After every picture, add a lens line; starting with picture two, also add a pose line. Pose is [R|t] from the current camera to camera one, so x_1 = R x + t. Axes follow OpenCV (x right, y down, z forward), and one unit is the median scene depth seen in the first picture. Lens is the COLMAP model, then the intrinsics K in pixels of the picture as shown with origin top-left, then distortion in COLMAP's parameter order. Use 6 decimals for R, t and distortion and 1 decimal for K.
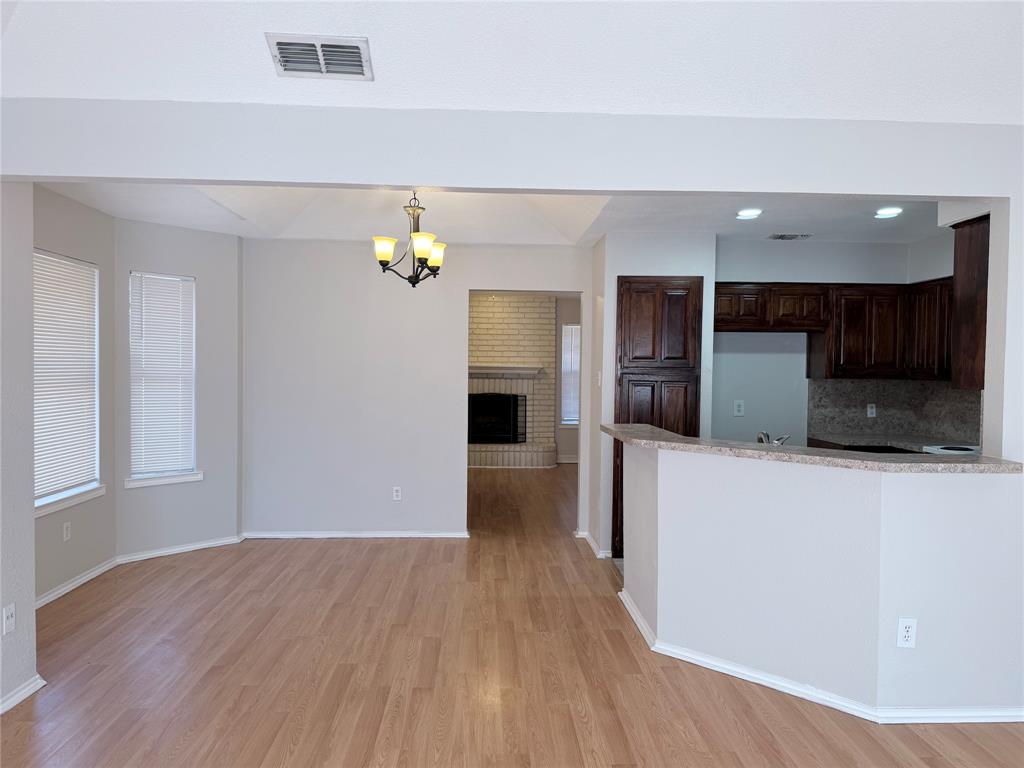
lens RADIAL K [[695.0, 0, 544.5], [0, 695.0, 368.0], [0, 0, 1]] dist [-0.014411, -0.009423]
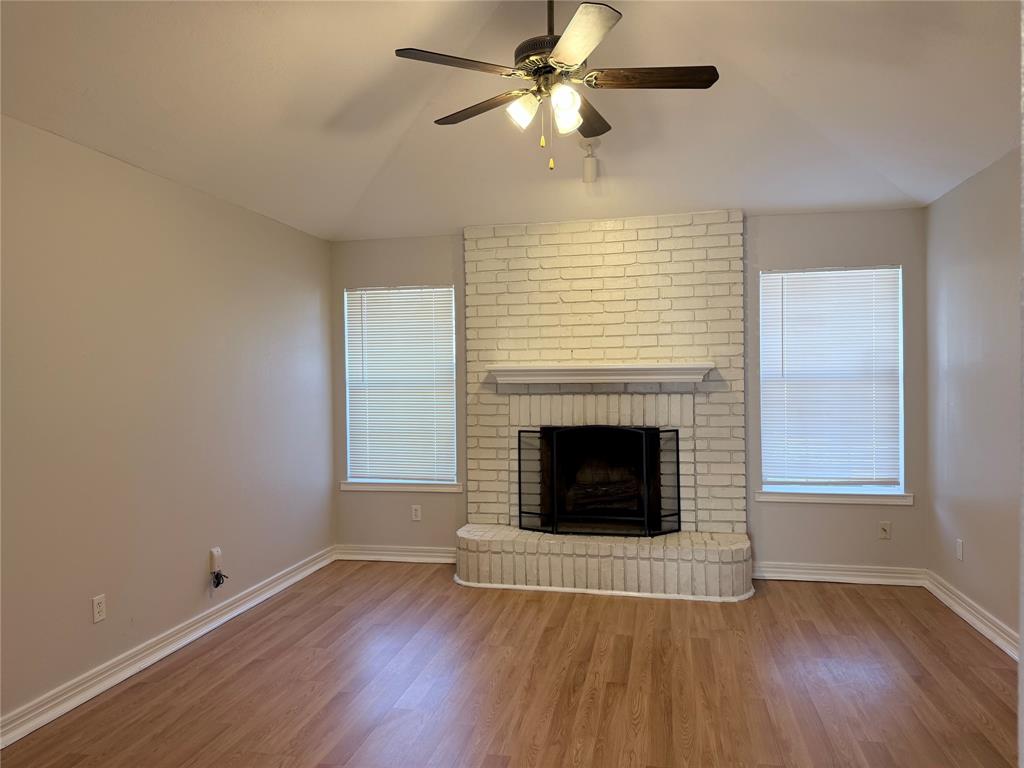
lens RADIAL K [[718.4, 0, 489.1], [0, 718.4, 383.9], [0, 0, 1]] dist [0.069949, -0.001684]
pose [[0.948495, -0.019493, -0.316193, 0.007012], [0.026009, 0.999527, 0.016399, -0.001898], [0.315723, -0.023779, 0.948553, 0.516494]]
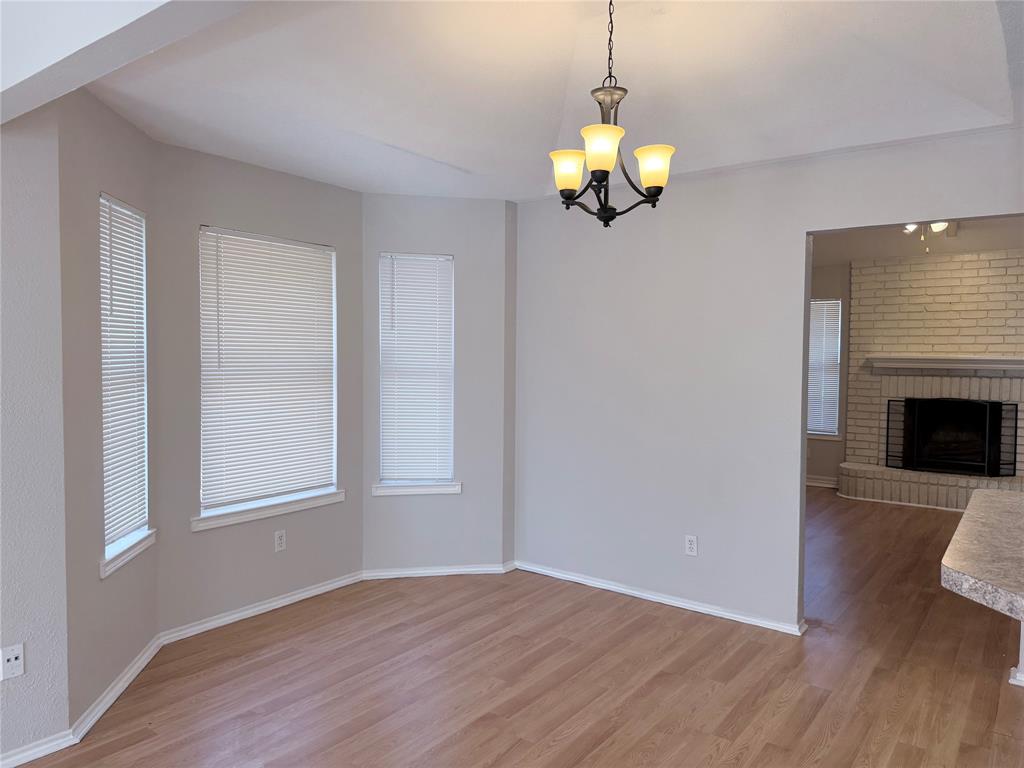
lens RADIAL K [[714.5, 0, 519.0], [0, 714.5, 383.2], [0, 0, 1]] dist [0.034846, -0.039846]
pose [[0.751483, 0.020397, -0.659437, 0.067447], [0.000137, 0.999517, 0.031073, -0.000333], [0.659752, -0.023441, 0.751118, 0.199292]]
